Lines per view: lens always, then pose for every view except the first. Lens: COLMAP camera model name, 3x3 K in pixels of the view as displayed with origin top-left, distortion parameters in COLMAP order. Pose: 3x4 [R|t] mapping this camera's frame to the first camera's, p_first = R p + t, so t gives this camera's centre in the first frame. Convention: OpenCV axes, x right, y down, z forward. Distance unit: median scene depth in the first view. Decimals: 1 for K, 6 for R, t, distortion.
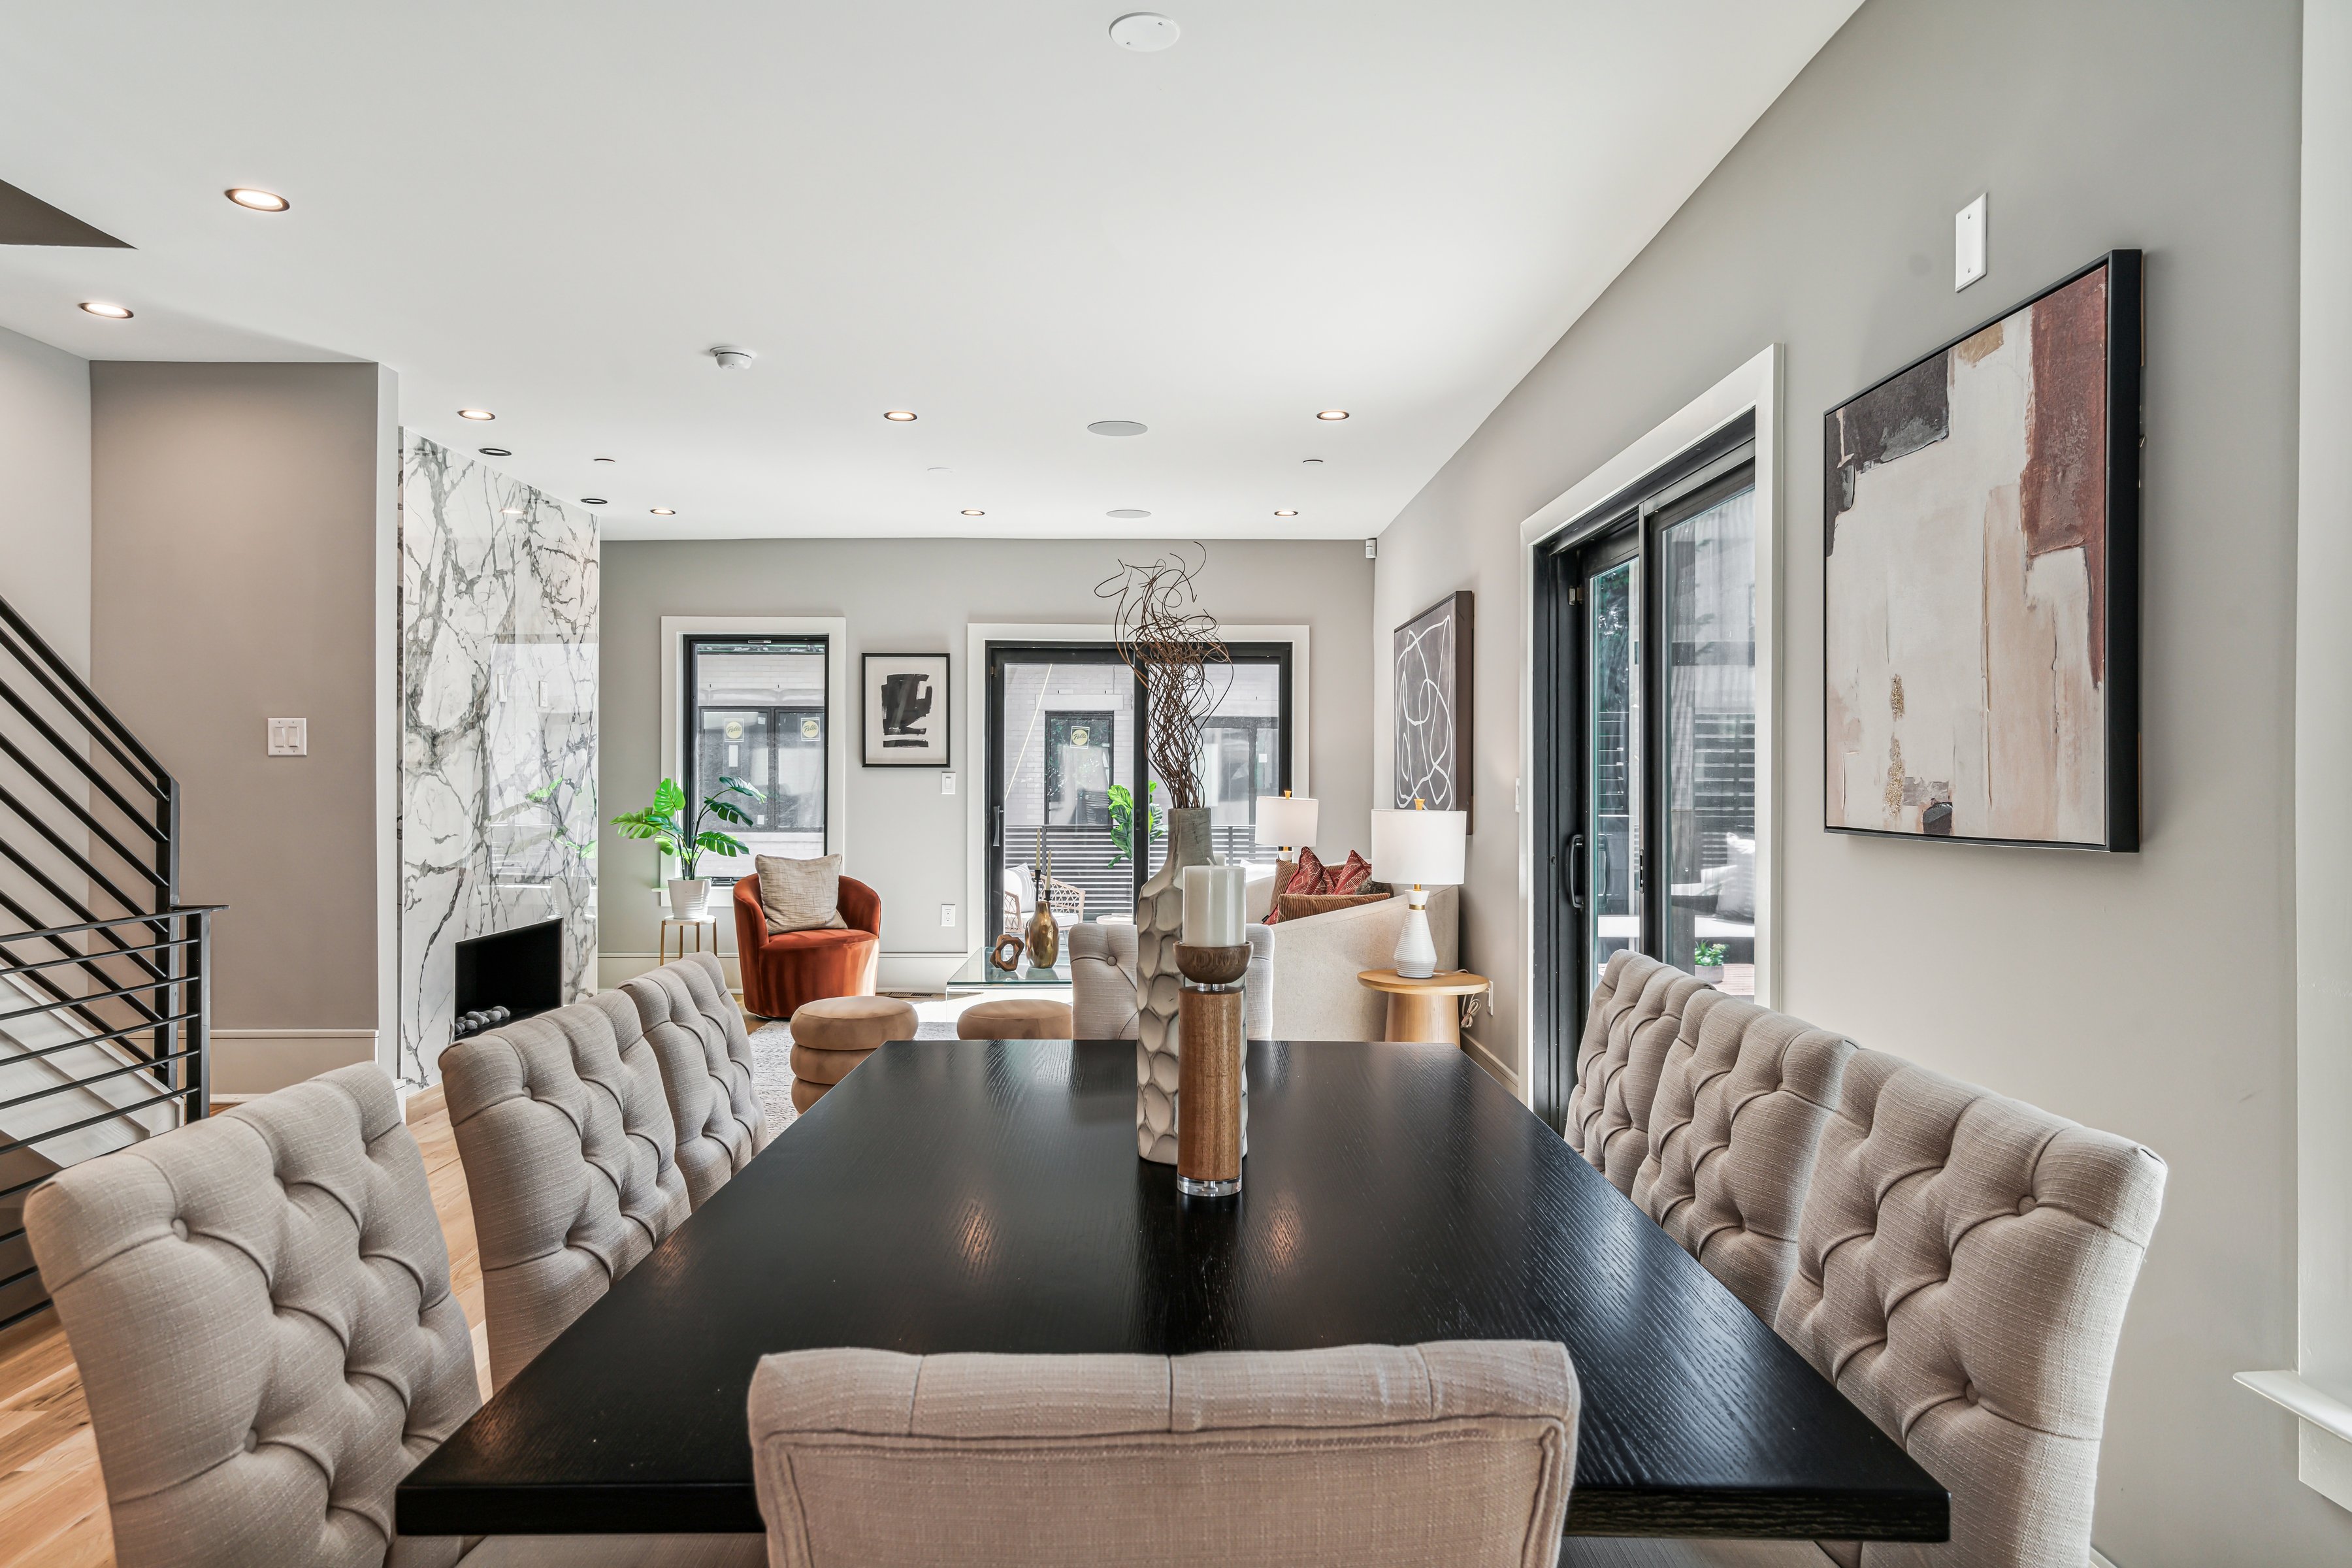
lens RADIAL K [[1396.0, 0, 1169.8], [0, 1396.0, 776.7], [0, 0, 1]] dist [0.009184, 0.001153]
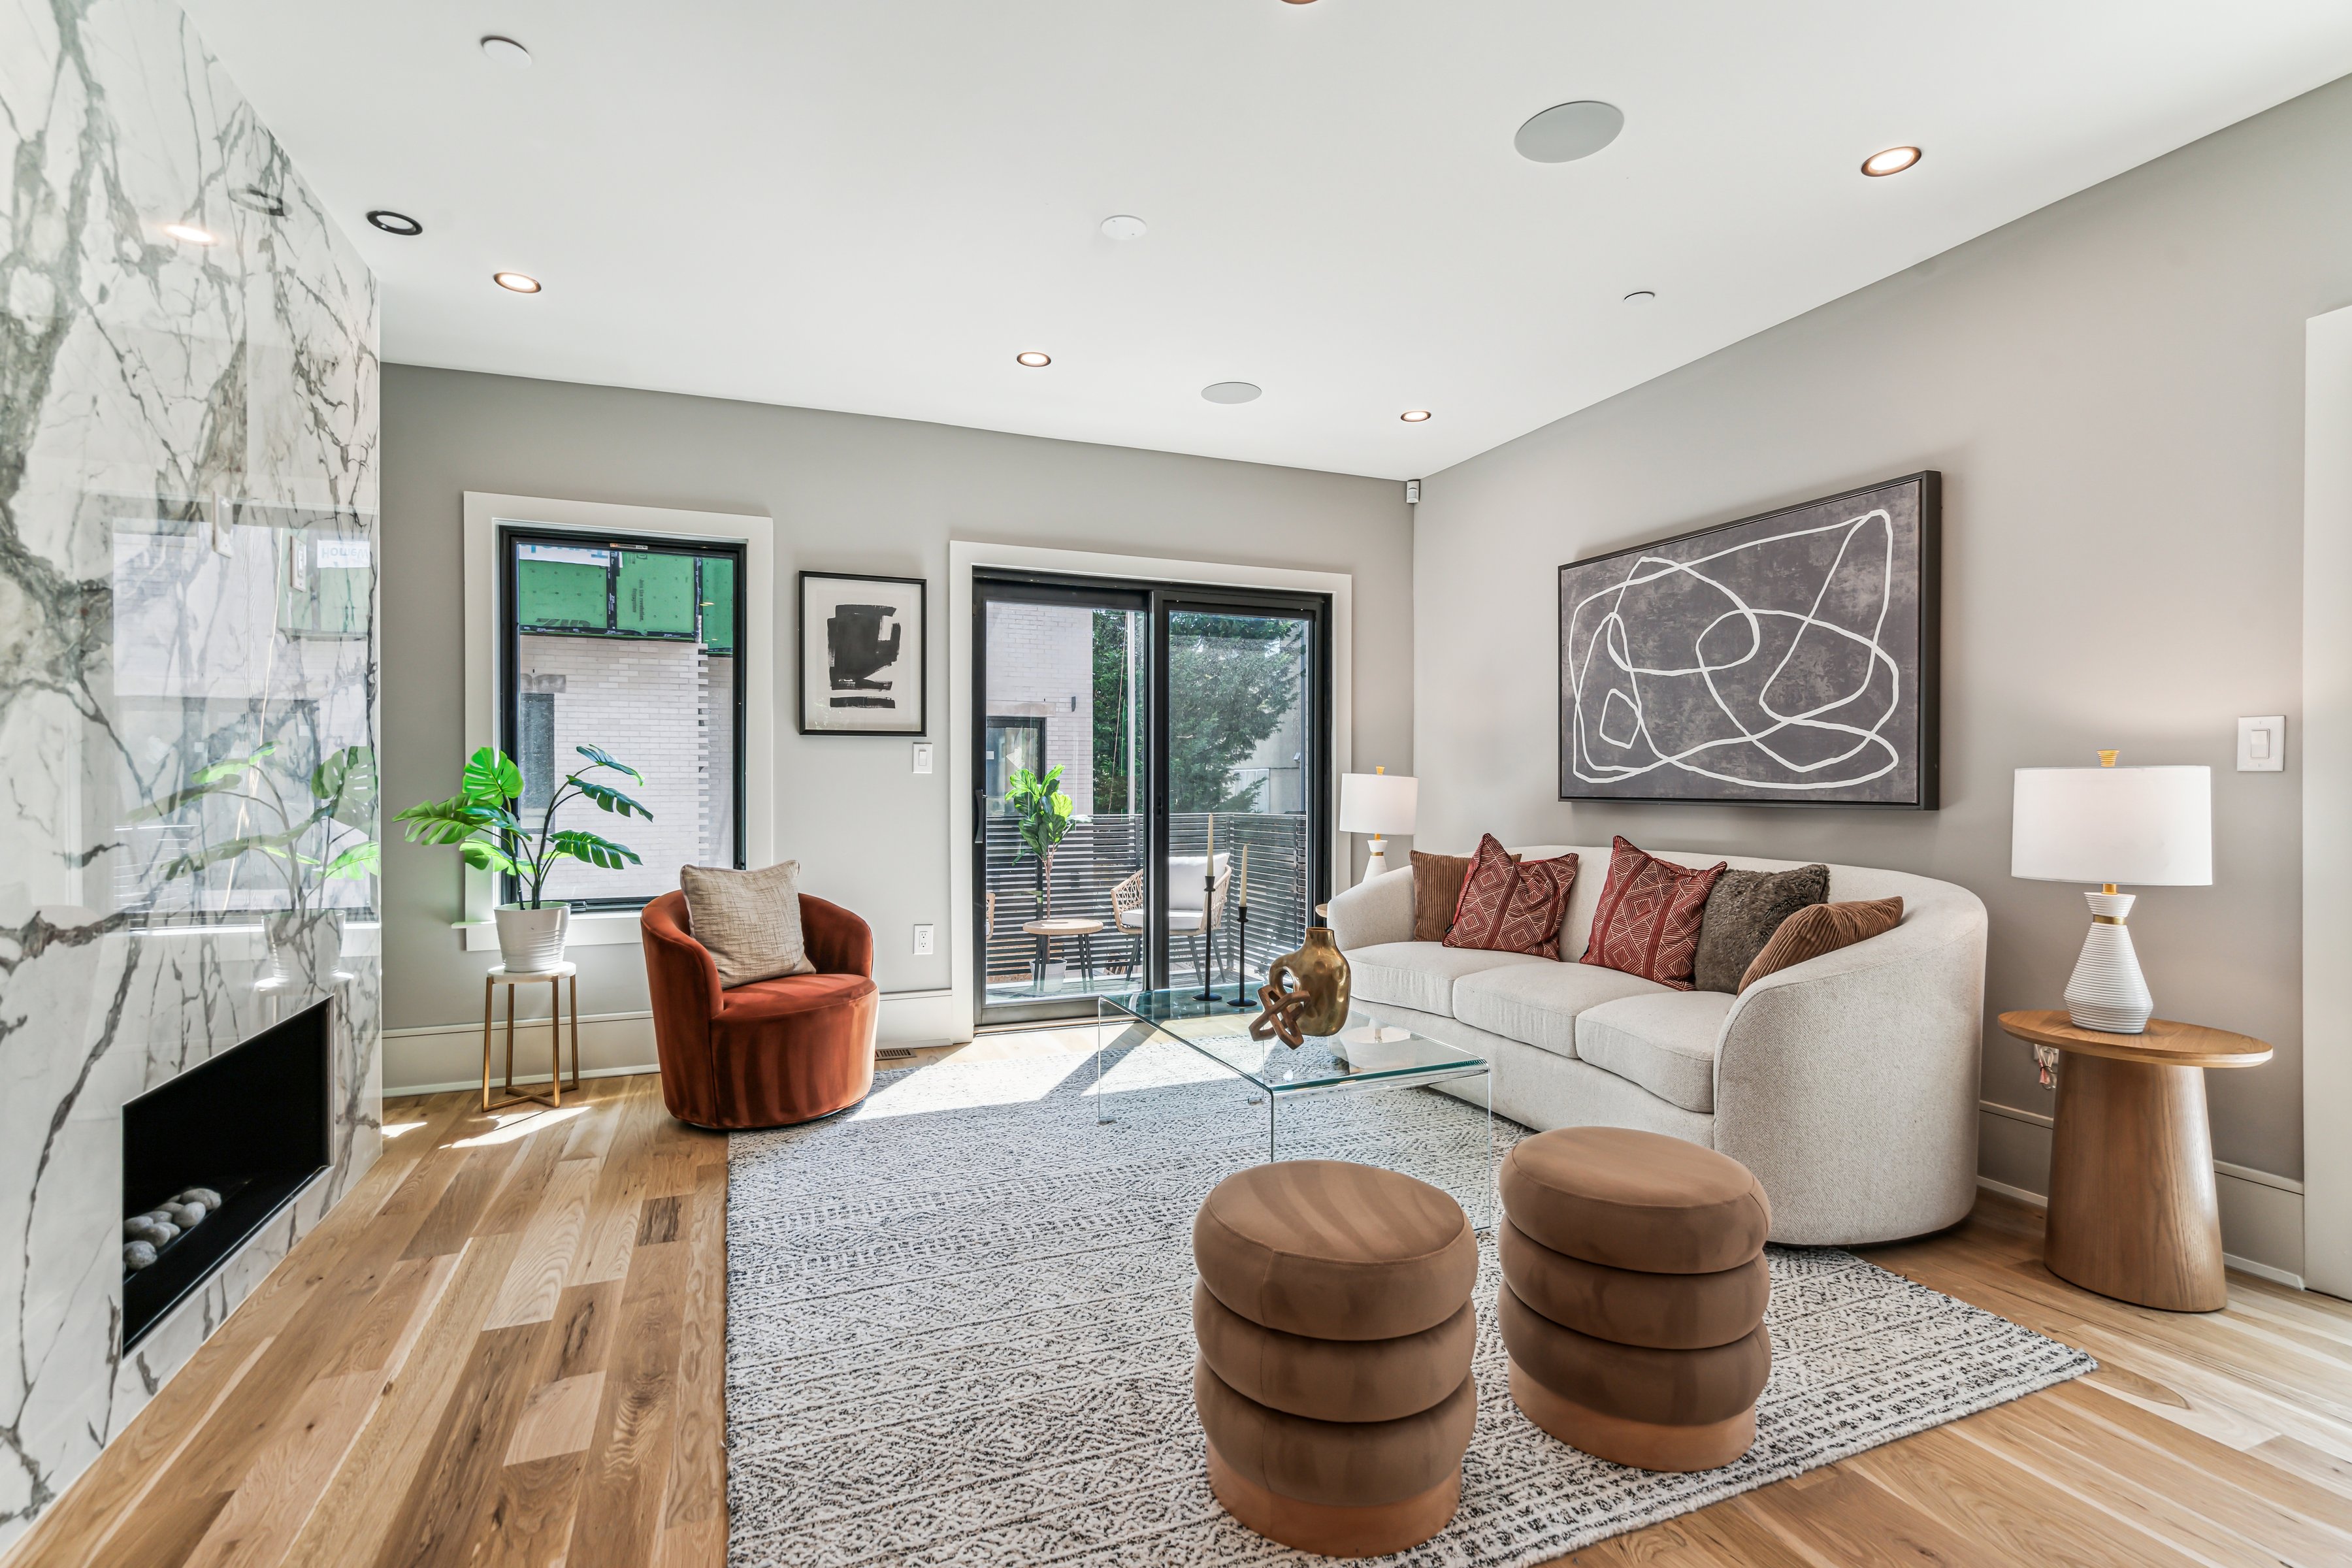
lens RADIAL K [[1078.8, 0, 1166.9], [0, 1078.8, 790.2], [0, 0, 1]] dist [-0.000126, 0.000293]
pose [[0.930788, -0.006231, 0.365506, -0.414565], [0.003630, 0.999963, 0.007802, 0.029412], [-0.365541, -0.005935, 0.930776, 0.722726]]
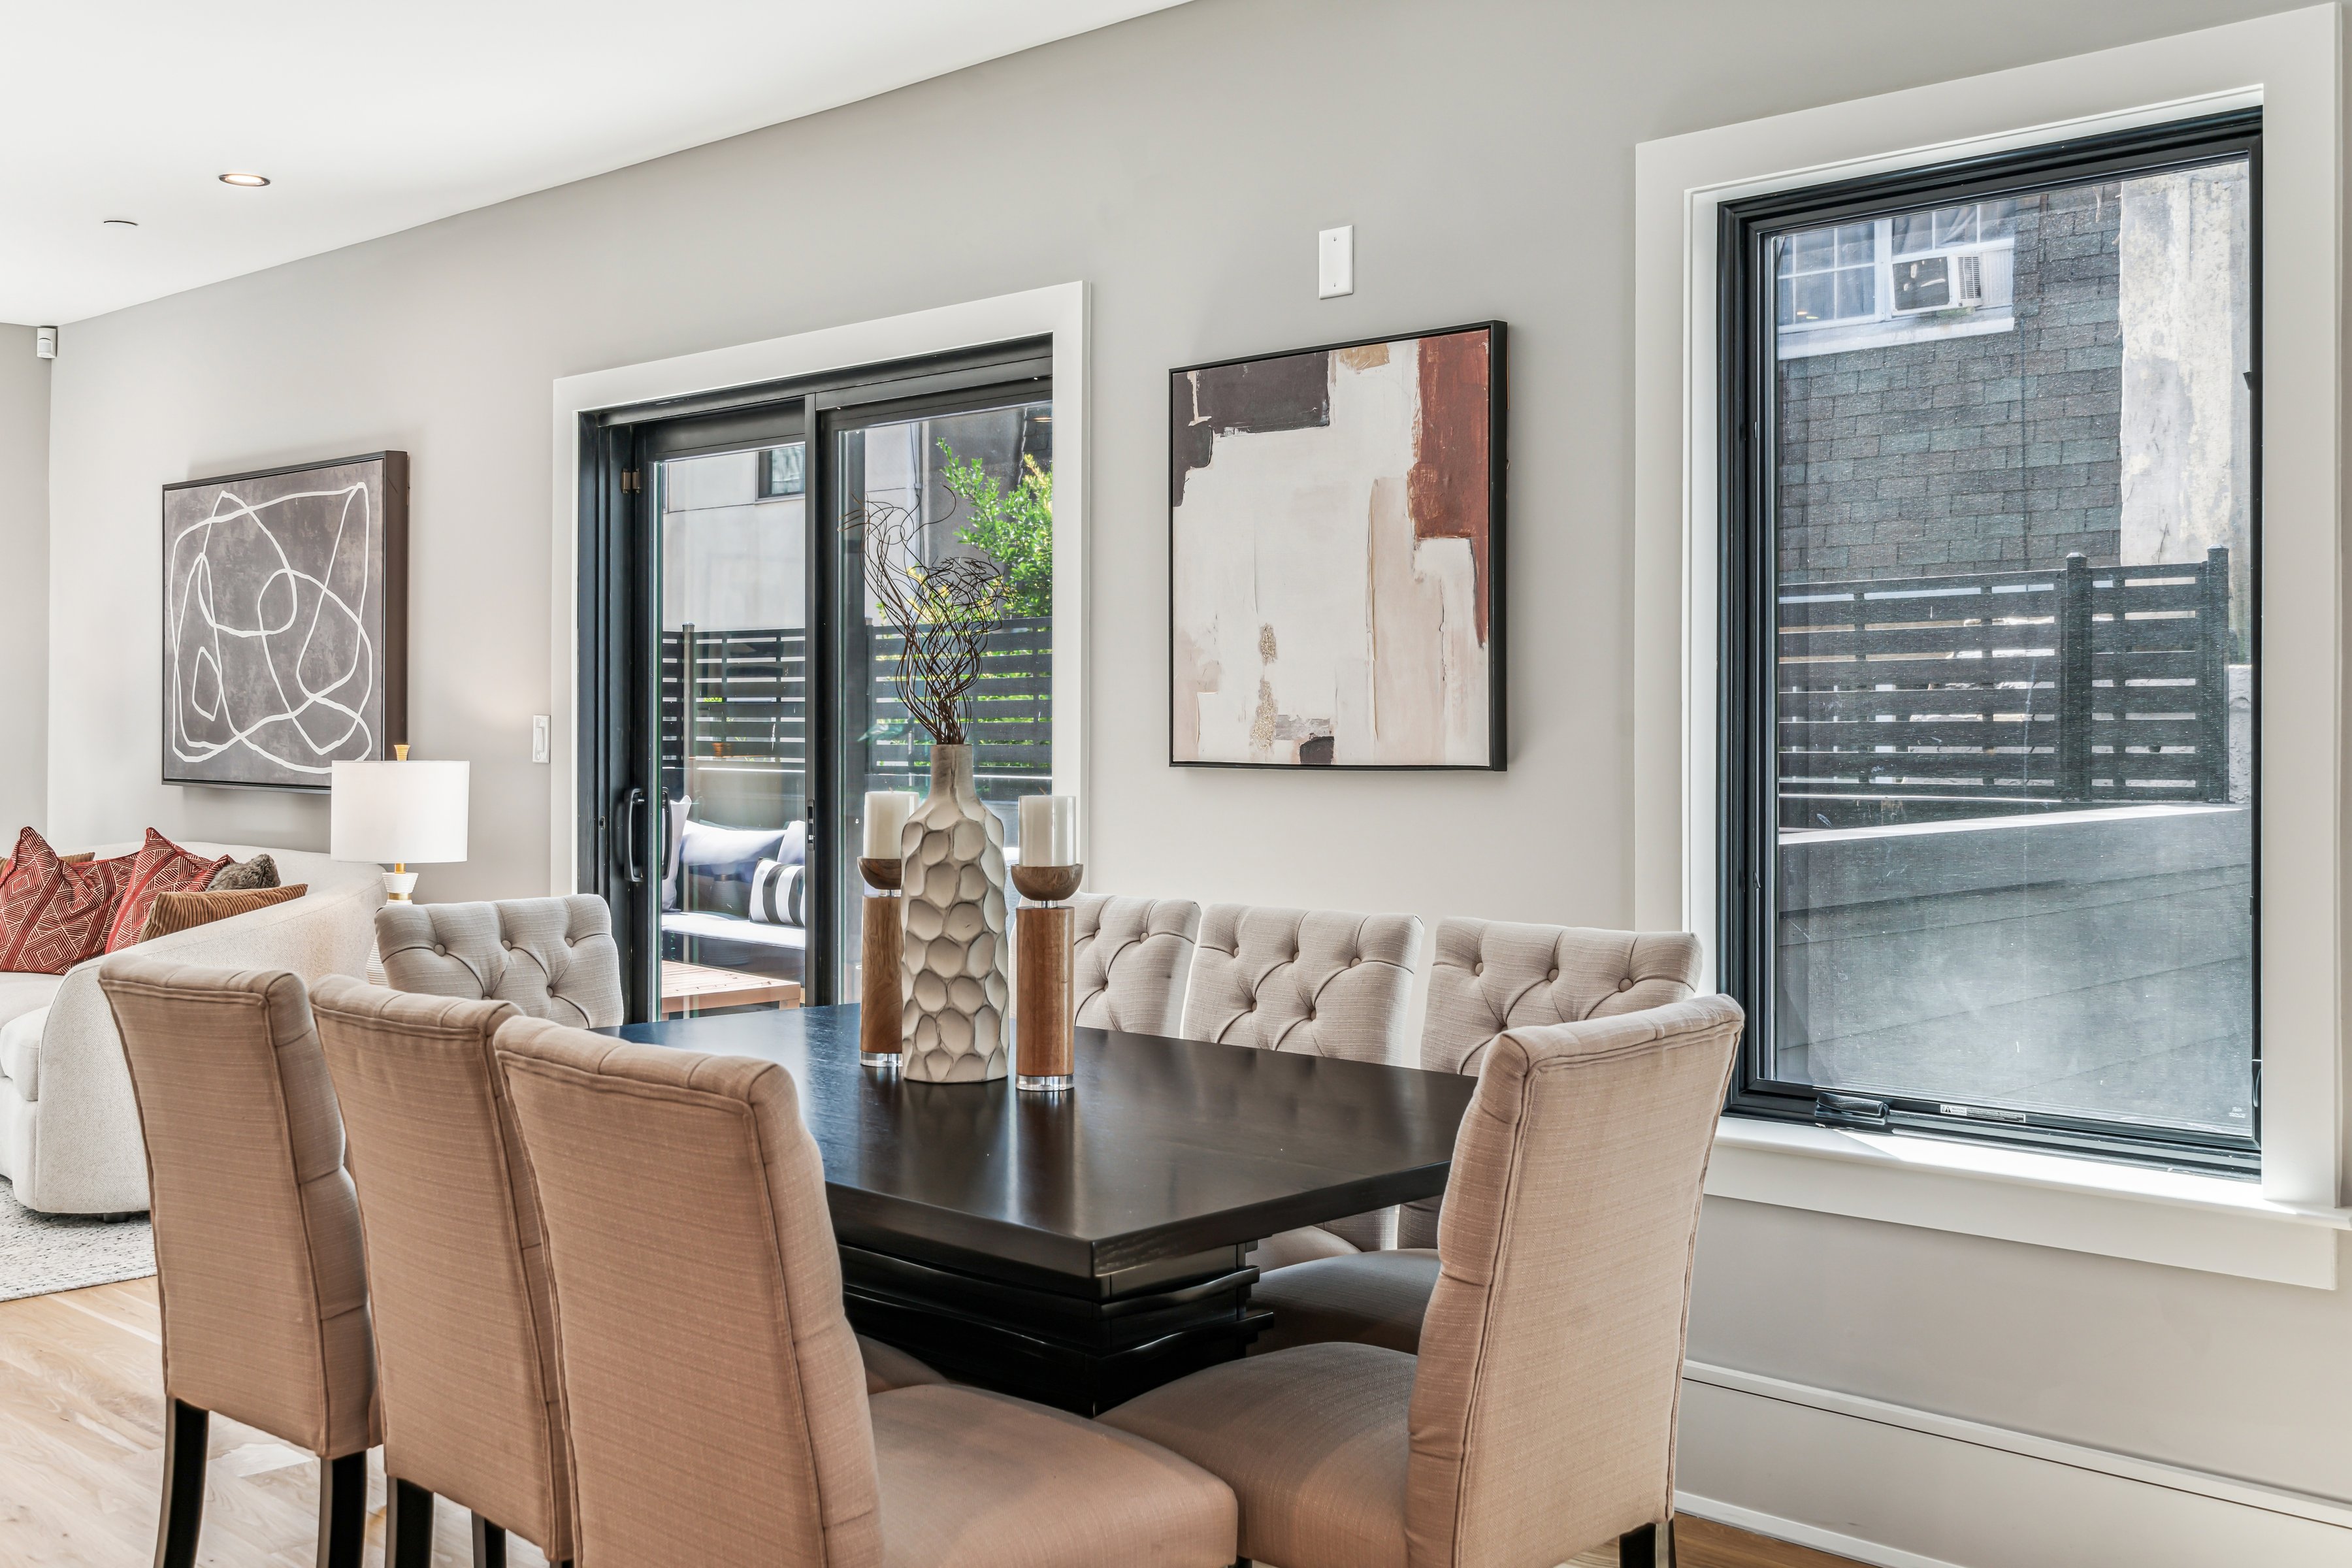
lens RADIAL K [[2338.8, 0, 1162.6], [0, 2338.8, 719.8], [0, 0, 1]] dist [0.012353, 0.000000]
pose [[0.701427, -0.000772, 0.712741, -0.415604], [-0.000806, 0.999998, 0.001876, 0.000352], [-0.712741, -0.001891, 0.701425, -0.122719]]
